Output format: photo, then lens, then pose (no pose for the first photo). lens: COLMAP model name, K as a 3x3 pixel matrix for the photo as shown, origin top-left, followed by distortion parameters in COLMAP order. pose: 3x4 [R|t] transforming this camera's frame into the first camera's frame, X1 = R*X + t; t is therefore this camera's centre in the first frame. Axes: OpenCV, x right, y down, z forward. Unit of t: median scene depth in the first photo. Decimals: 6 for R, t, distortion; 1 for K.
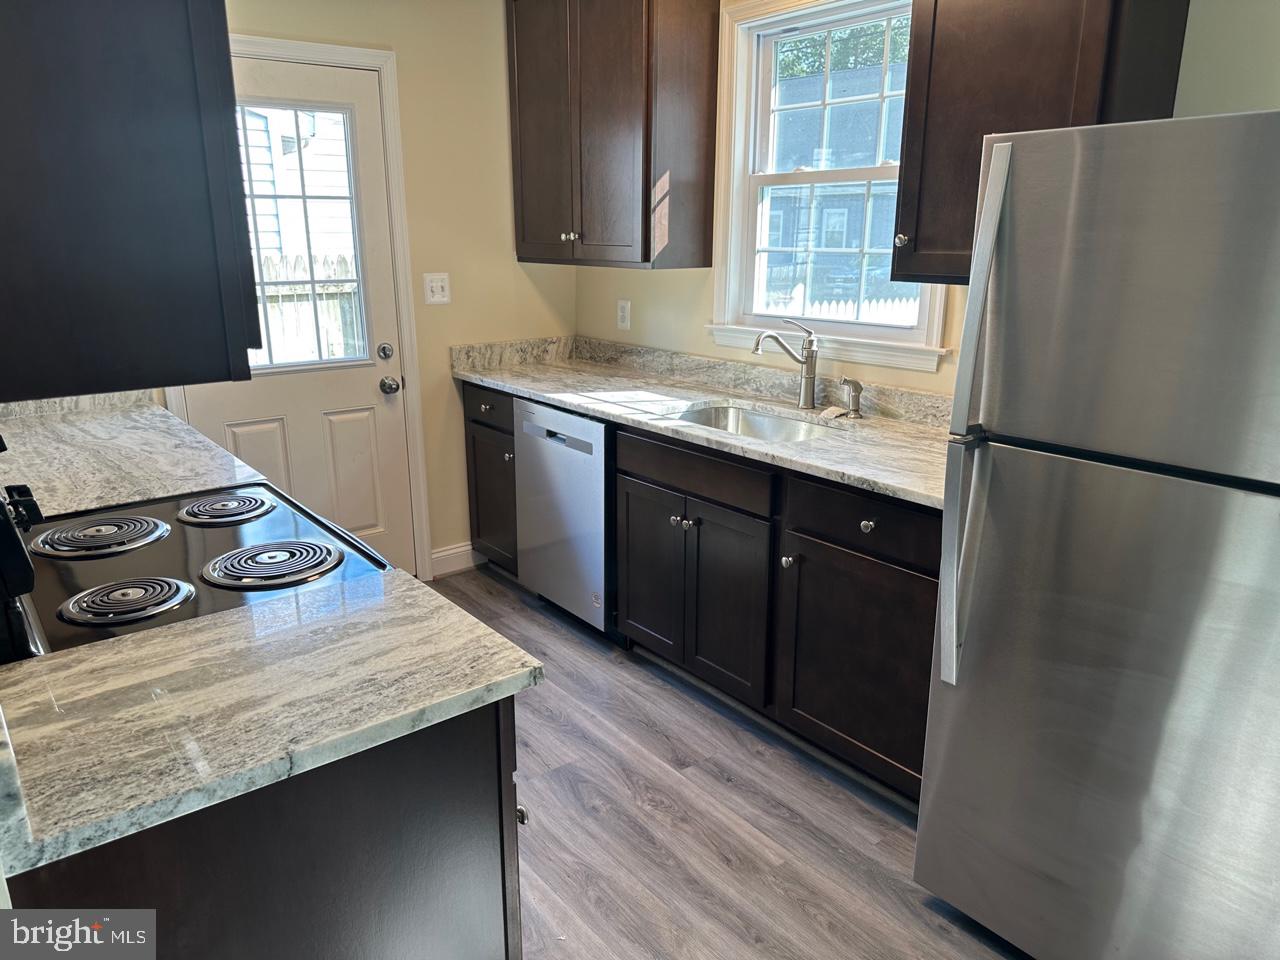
lens RADIAL K [[899.5, 0, 644.3], [0, 899.5, 486.5], [0, 0, 1]] dist [0.013562, -0.010744]
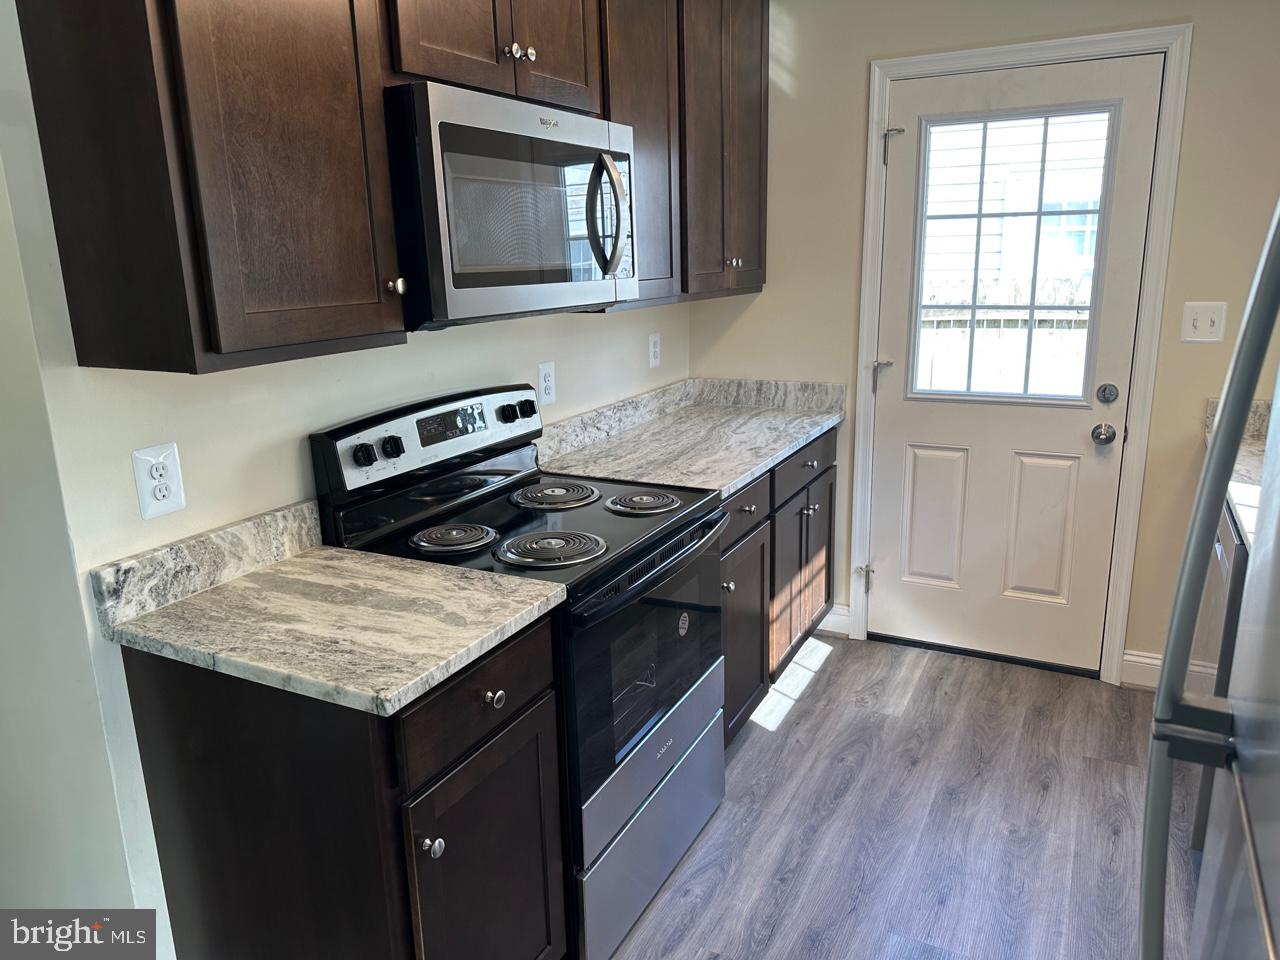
lens RADIAL K [[899.5, 0, 643.2], [0, 899.5, 471.1], [0, 0, 1]] dist [0.013562, -0.010744]
pose [[0.402807, 0.201243, -0.892887, 0.747327], [-0.231174, 0.966270, 0.113493, -0.196461], [0.885610, 0.160696, 0.435742, 0.701809]]
